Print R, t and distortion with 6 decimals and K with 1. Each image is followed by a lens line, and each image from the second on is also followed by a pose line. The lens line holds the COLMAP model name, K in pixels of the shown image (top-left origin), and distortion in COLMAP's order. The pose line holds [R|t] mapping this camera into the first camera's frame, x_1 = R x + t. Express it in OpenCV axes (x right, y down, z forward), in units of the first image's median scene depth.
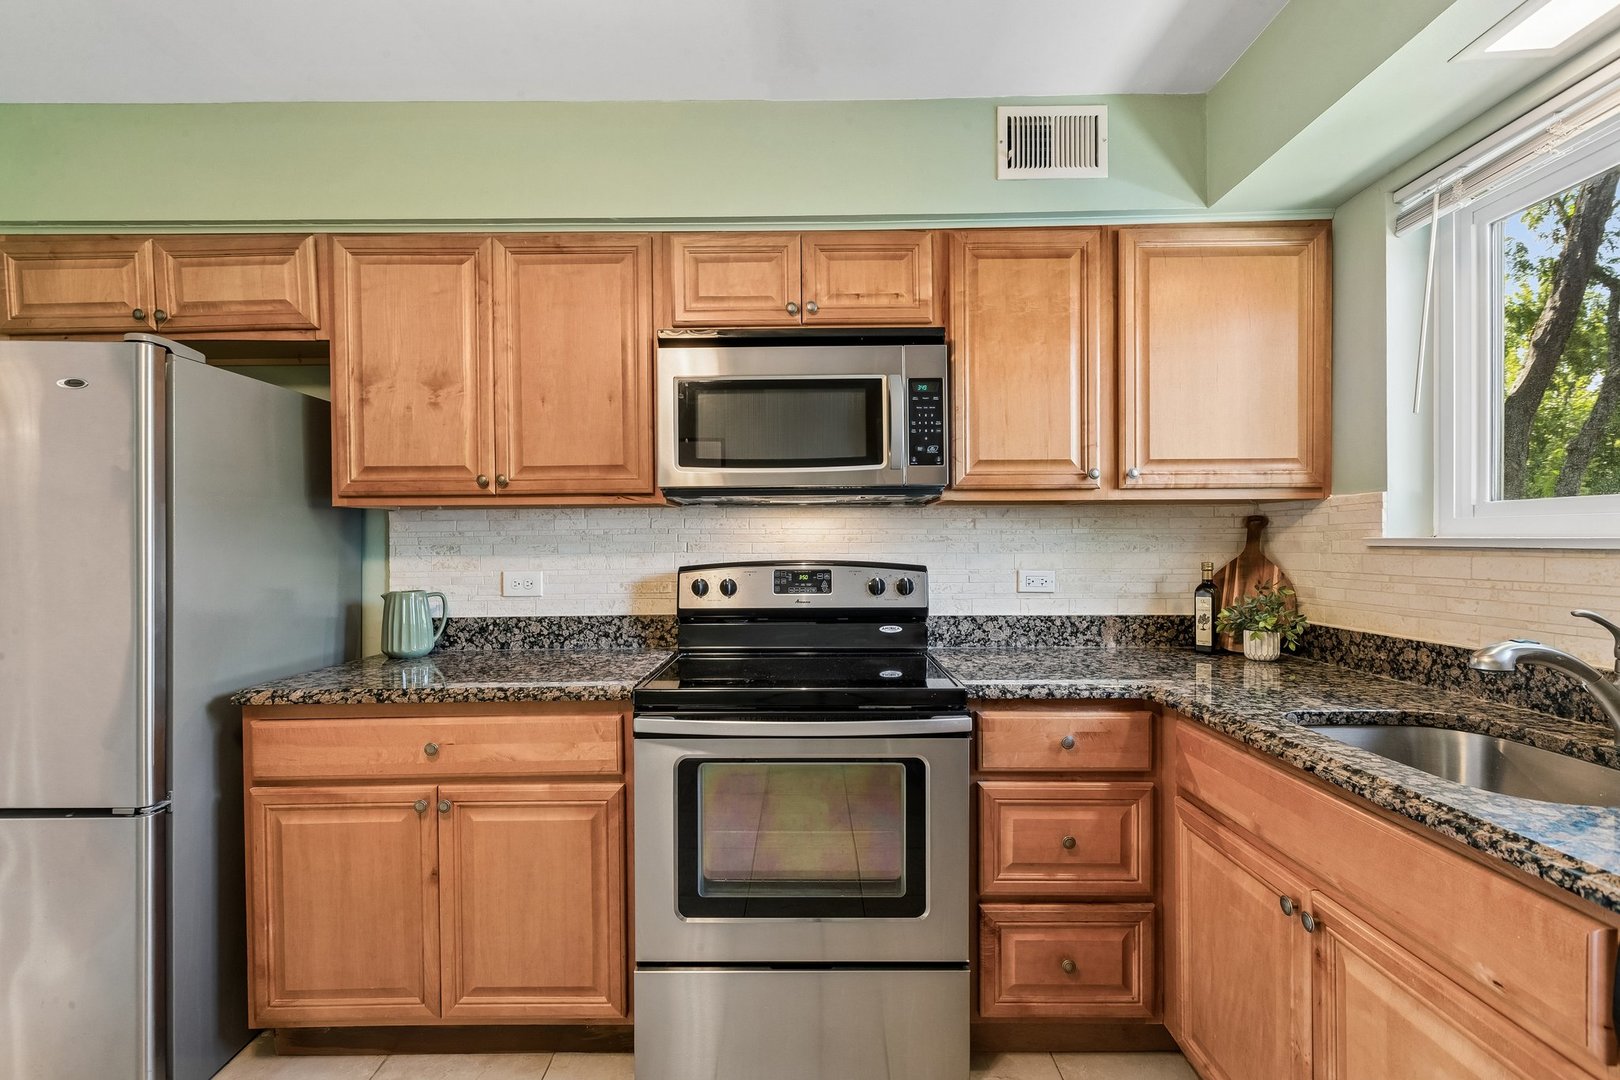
lens RADIAL K [[729.6, 0, 807.3], [0, 729.6, 547.2], [0, 0, 1]] dist [0.004189, -0.001034]
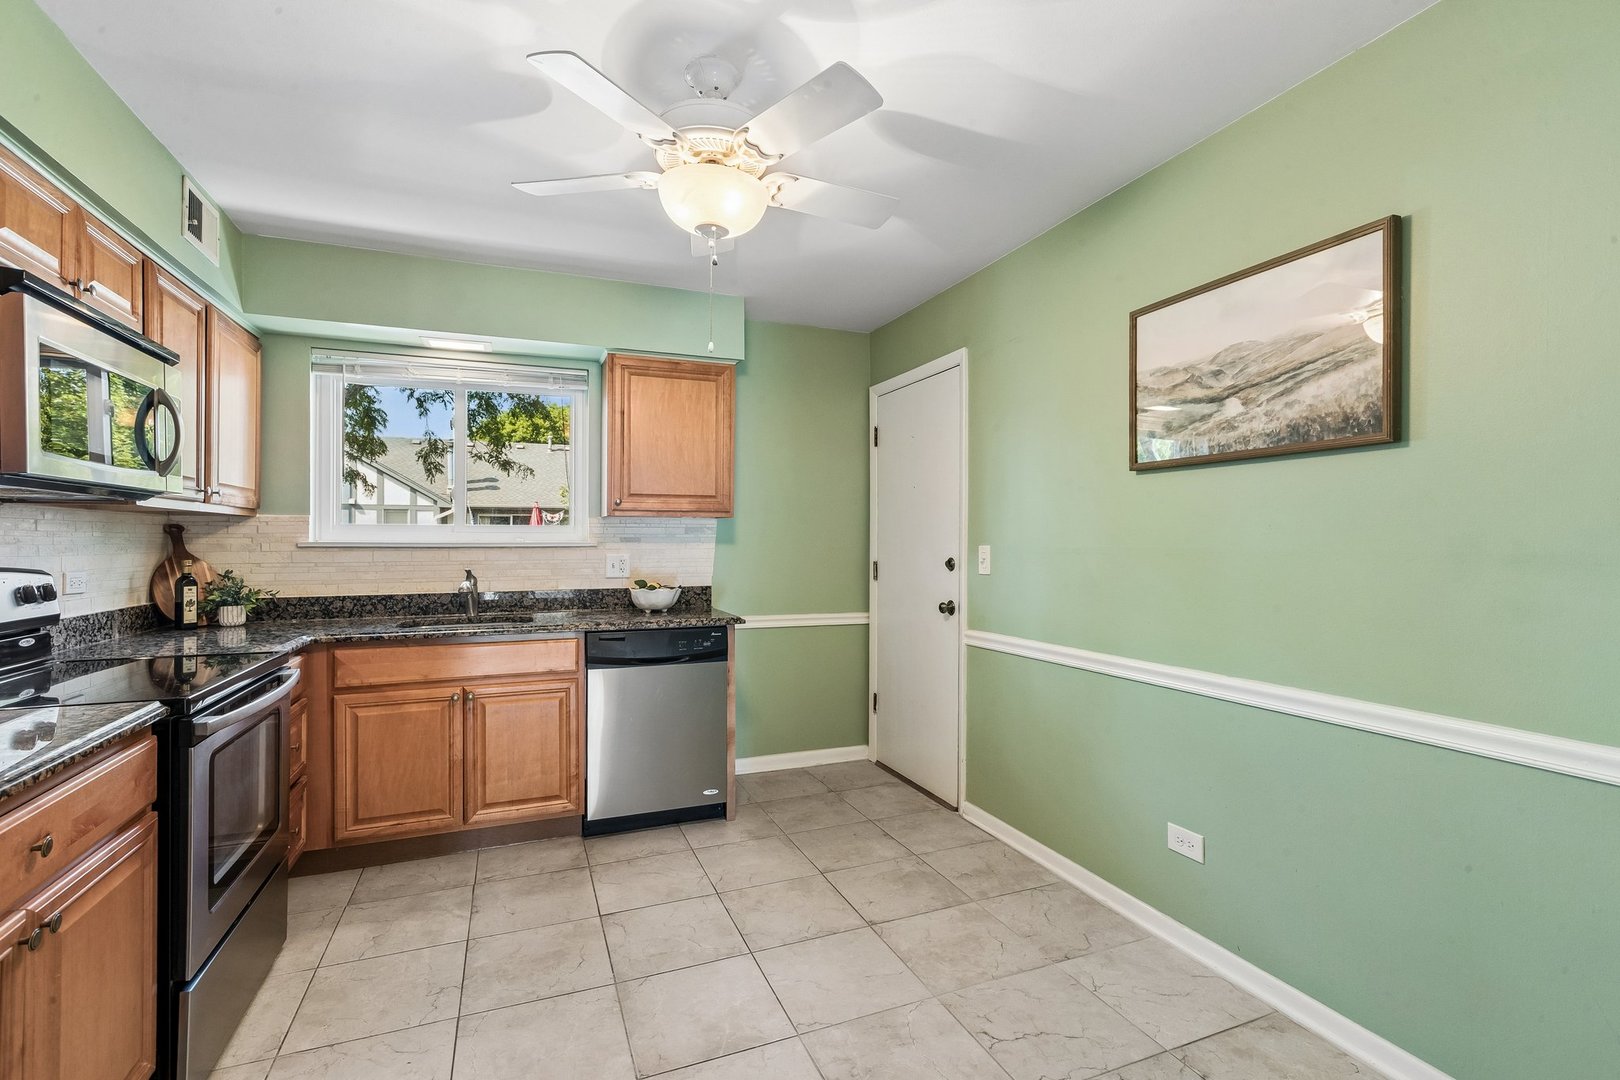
lens RADIAL K [[729.6, 0, 801.7], [0, 729.6, 537.4], [0, 0, 1]] dist [0.004189, -0.001034]
pose [[-0.367462, 0.009378, 0.929991, -1.188900], [0.009463, 0.999935, -0.006344, -0.001199], [-0.929990, 0.006470, -0.367527, 0.502046]]
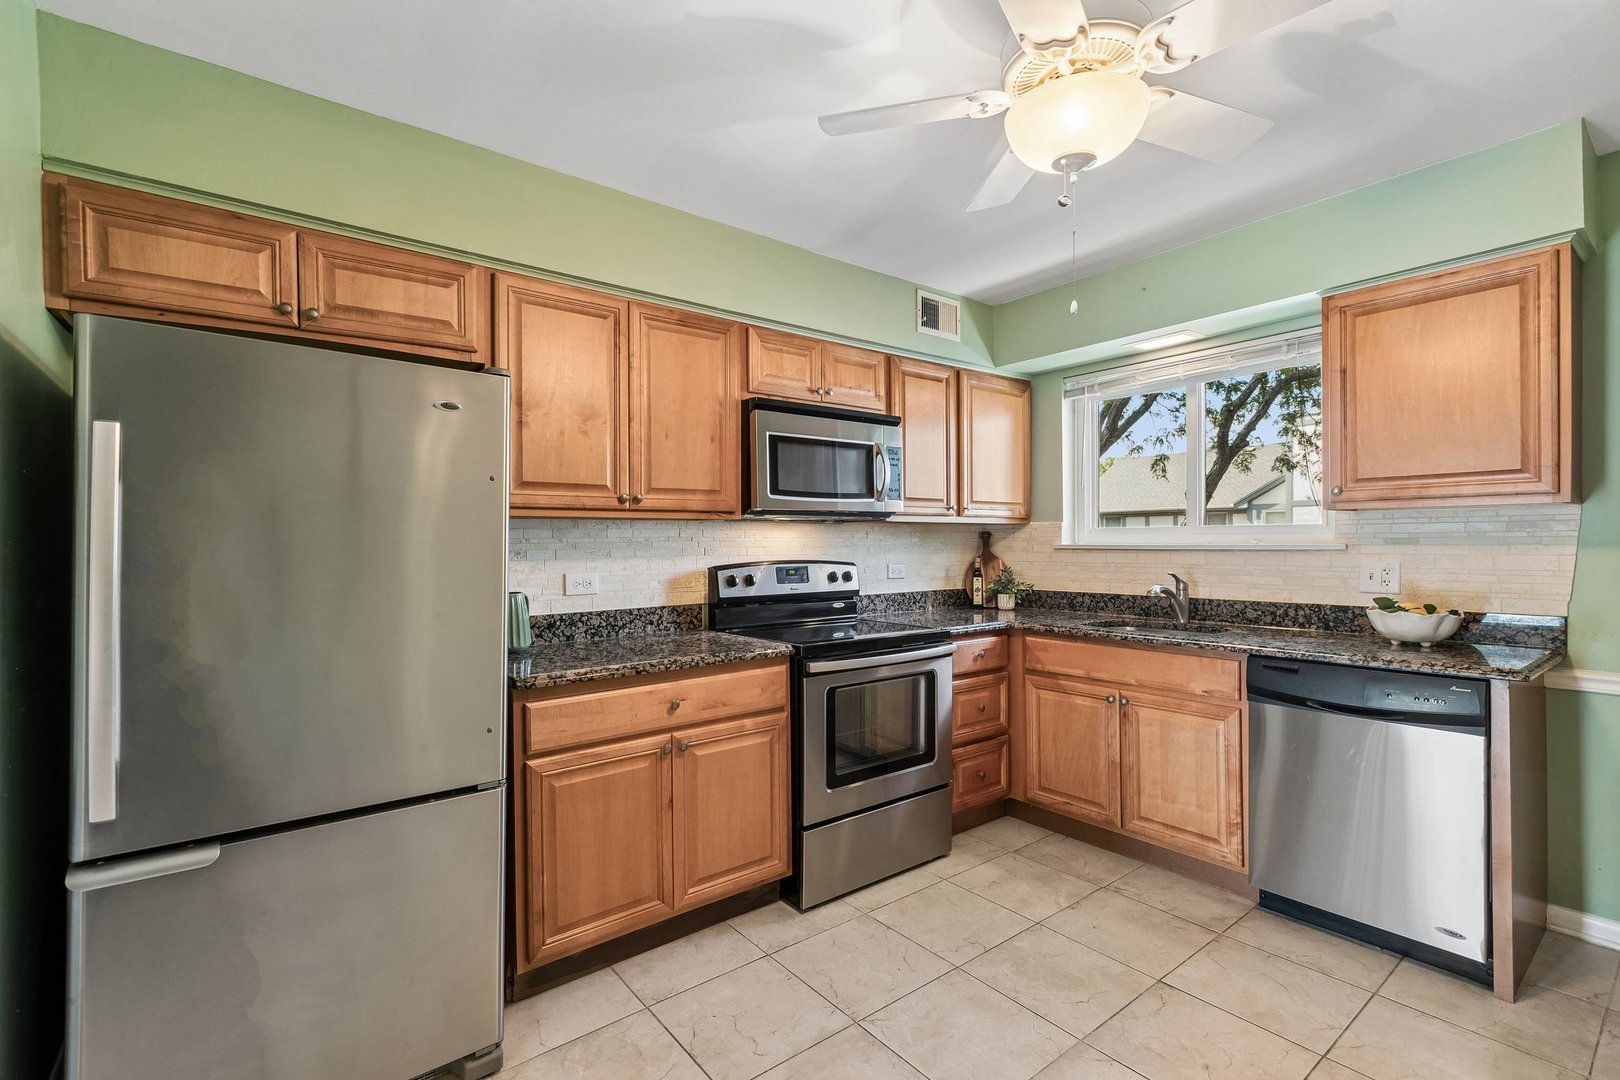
lens RADIAL K [[729.6, 0, 815.1], [0, 729.6, 542.8], [0, 0, 1]] dist [0.004189, -0.001034]
pose [[0.781622, 0.001354, 0.623751, -0.962262], [0.006208, 0.999931, -0.009949, -0.001392], [-0.623721, 0.011648, 0.781560, -0.162069]]
